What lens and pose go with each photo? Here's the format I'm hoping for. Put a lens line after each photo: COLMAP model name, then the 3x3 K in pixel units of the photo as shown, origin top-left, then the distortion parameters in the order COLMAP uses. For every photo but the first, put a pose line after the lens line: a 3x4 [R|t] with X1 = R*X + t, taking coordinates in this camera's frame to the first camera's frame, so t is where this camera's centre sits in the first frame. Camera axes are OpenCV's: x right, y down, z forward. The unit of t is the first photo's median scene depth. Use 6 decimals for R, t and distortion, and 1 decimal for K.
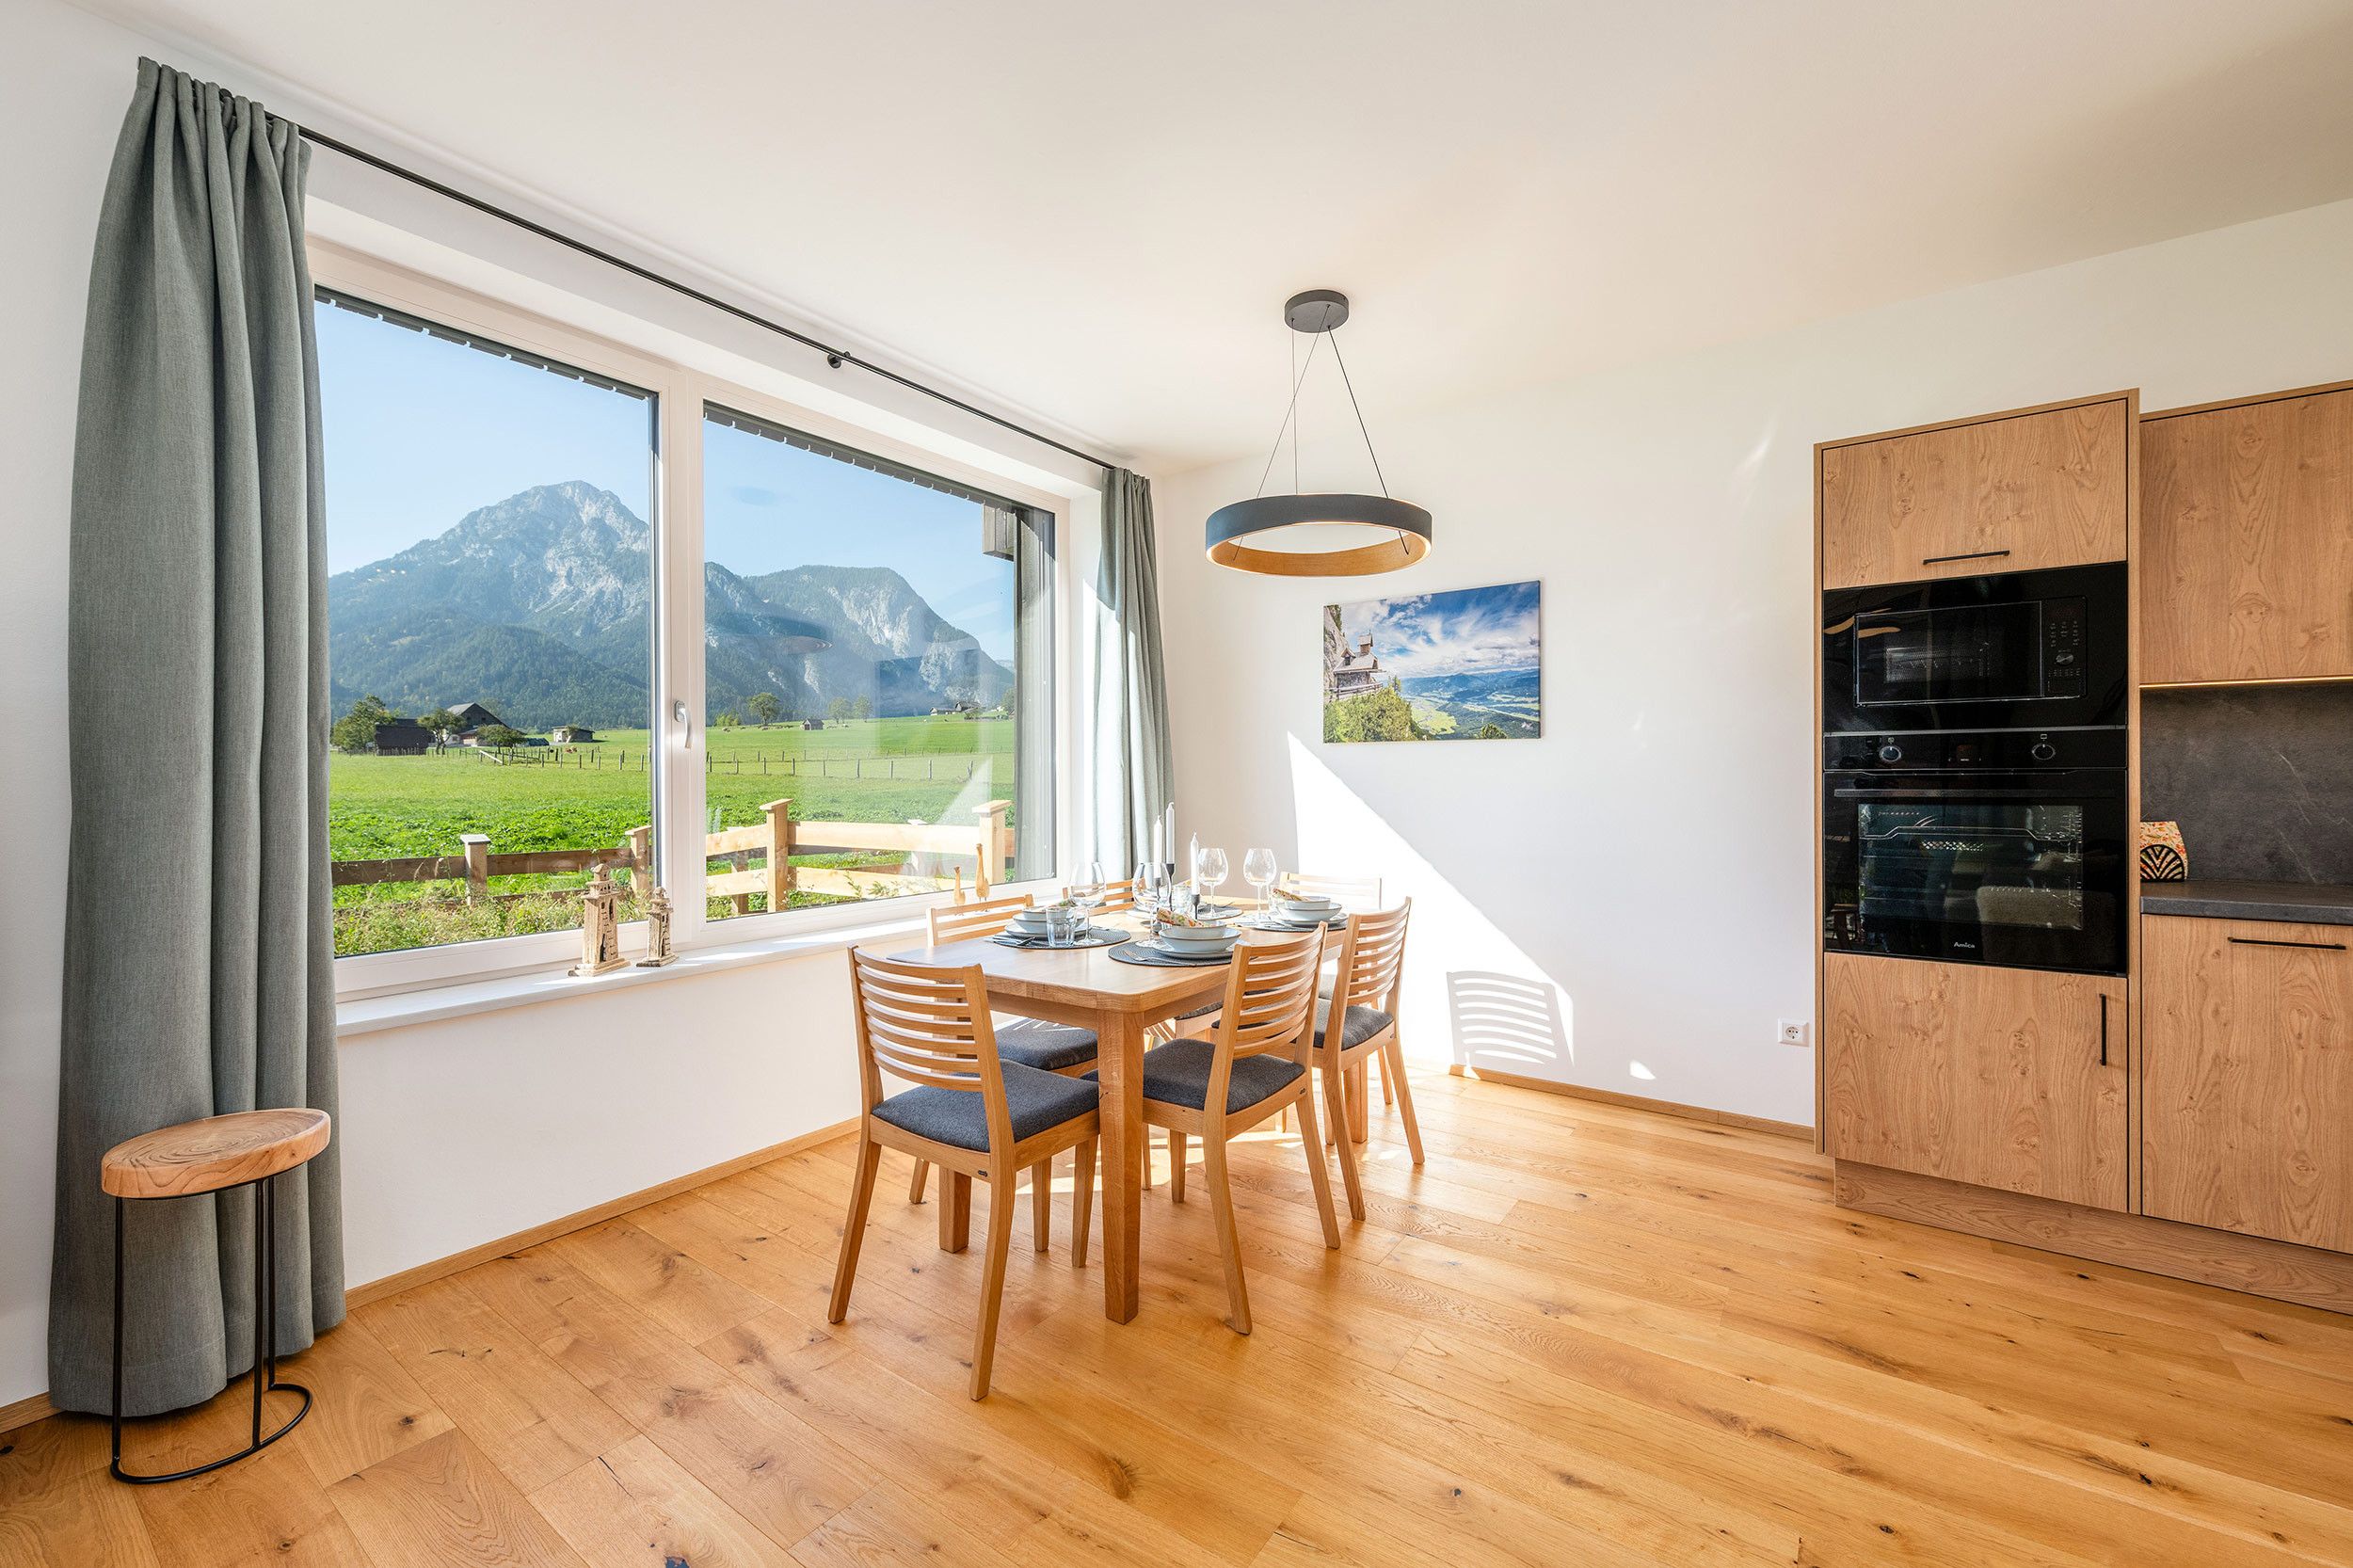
lens RADIAL K [[962.6, 0, 1160.6], [0, 962.6, 779.6], [0, 0, 1]] dist [0.002042, 0.000098]
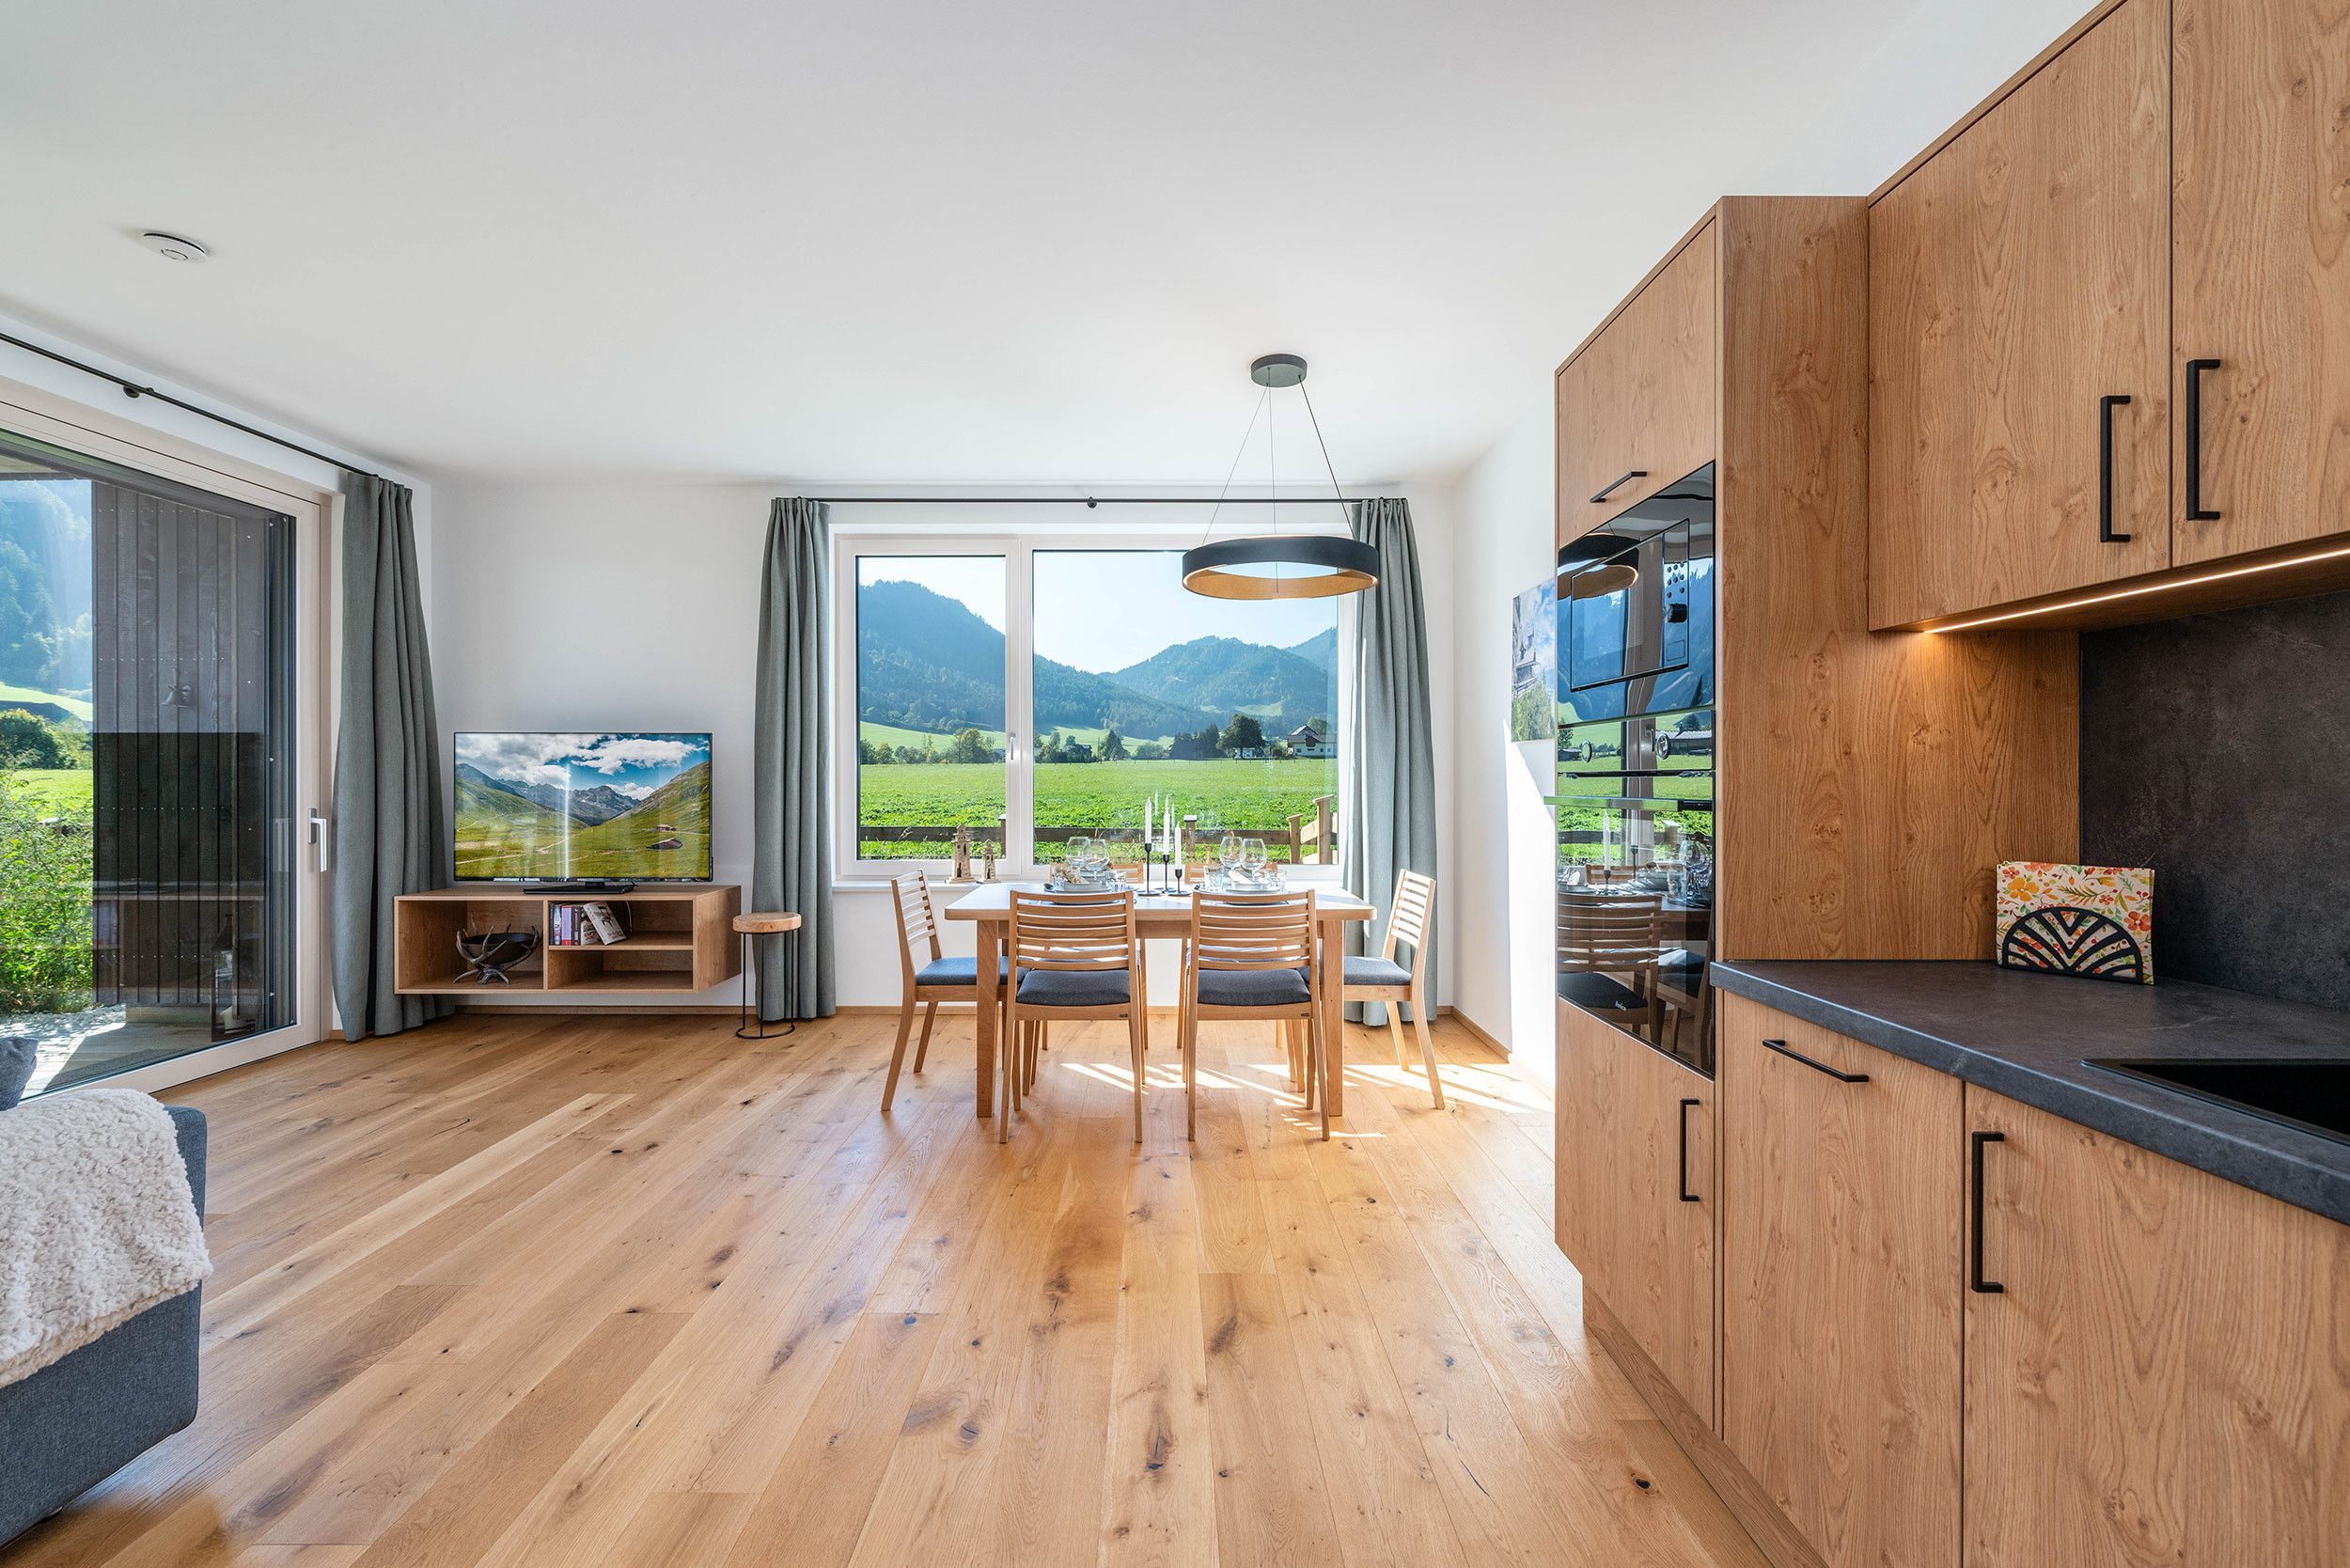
lens RADIAL K [[961.5, 0, 1167.5], [0, 961.5, 782.2], [0, 0, 1]] dist [0.002042, 0.000098]
pose [[0.575876, 0.006625, -0.817510, 1.163982], [-0.002915, 0.999977, 0.006050, -0.004810], [0.817532, -0.001100, 0.575883, 0.266749]]
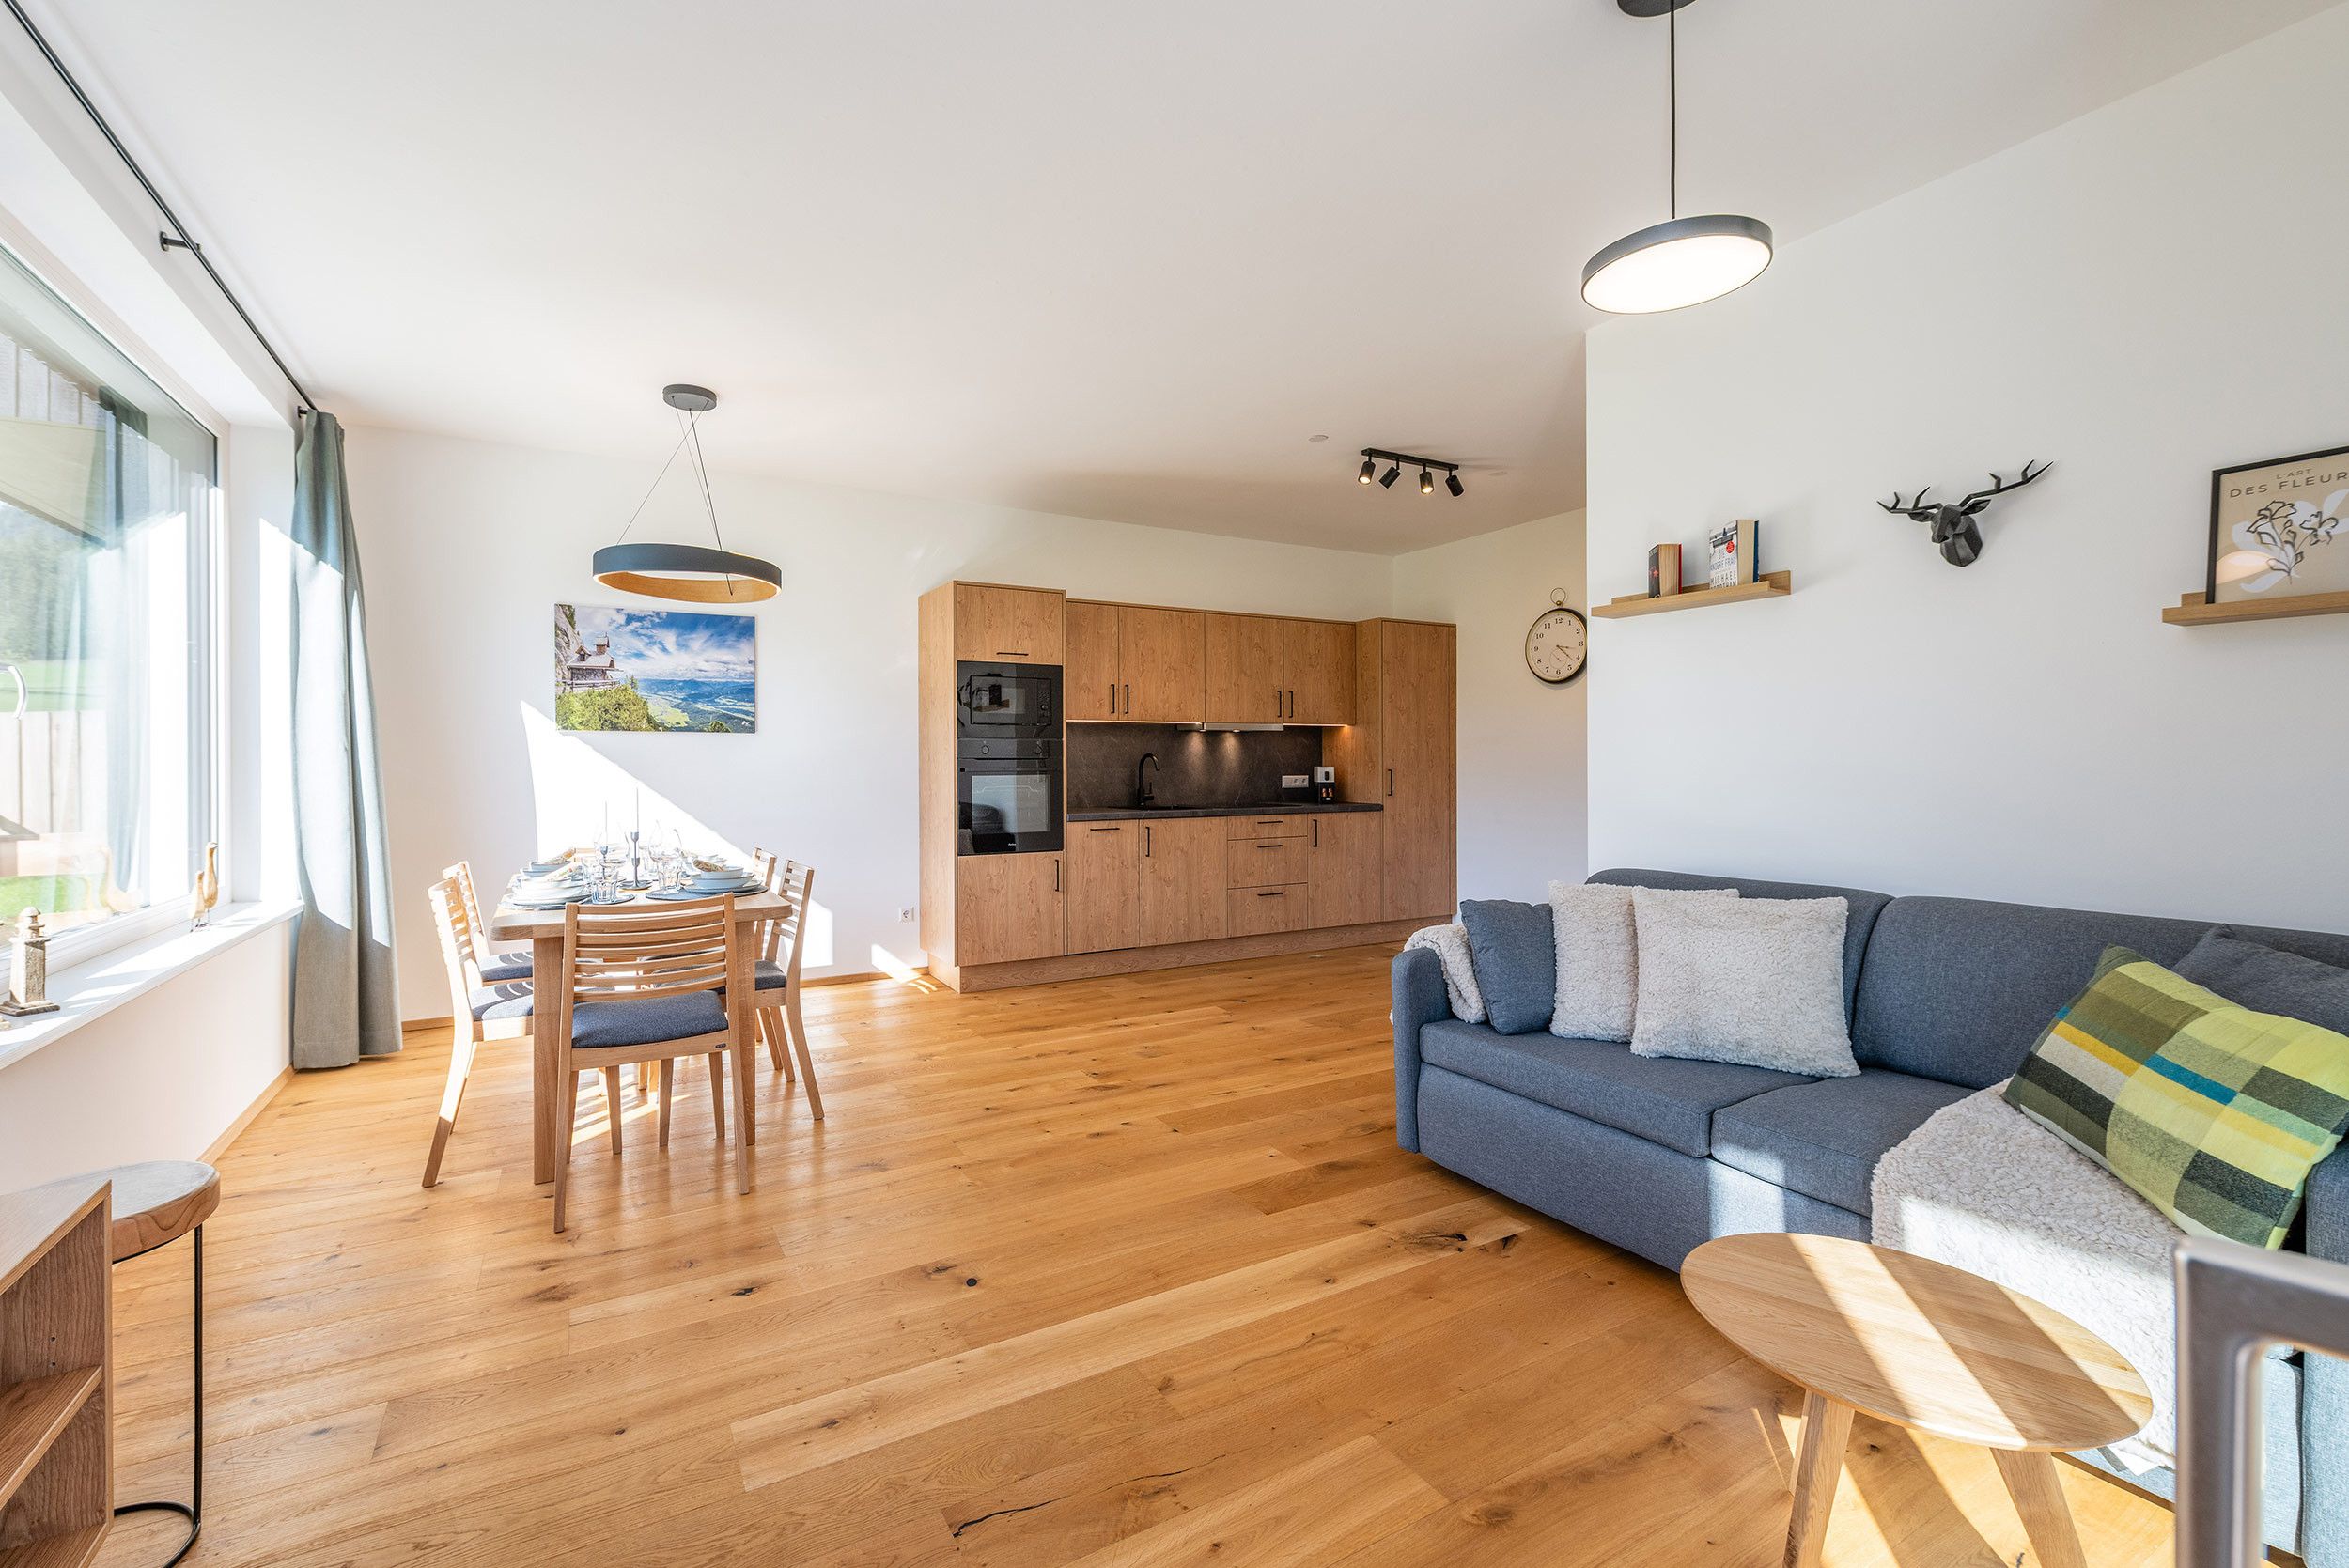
lens RADIAL K [[961.0, 0, 1164.4], [0, 961.0, 764.1], [0, 0, 1]] dist [0.002042, 0.000098]
pose [[0.396449, 0.001438, 0.918056, -0.844126], [0.002998, 0.999991, -0.002861, 0.008785], [-0.918052, 0.003887, 0.396441, -0.093091]]
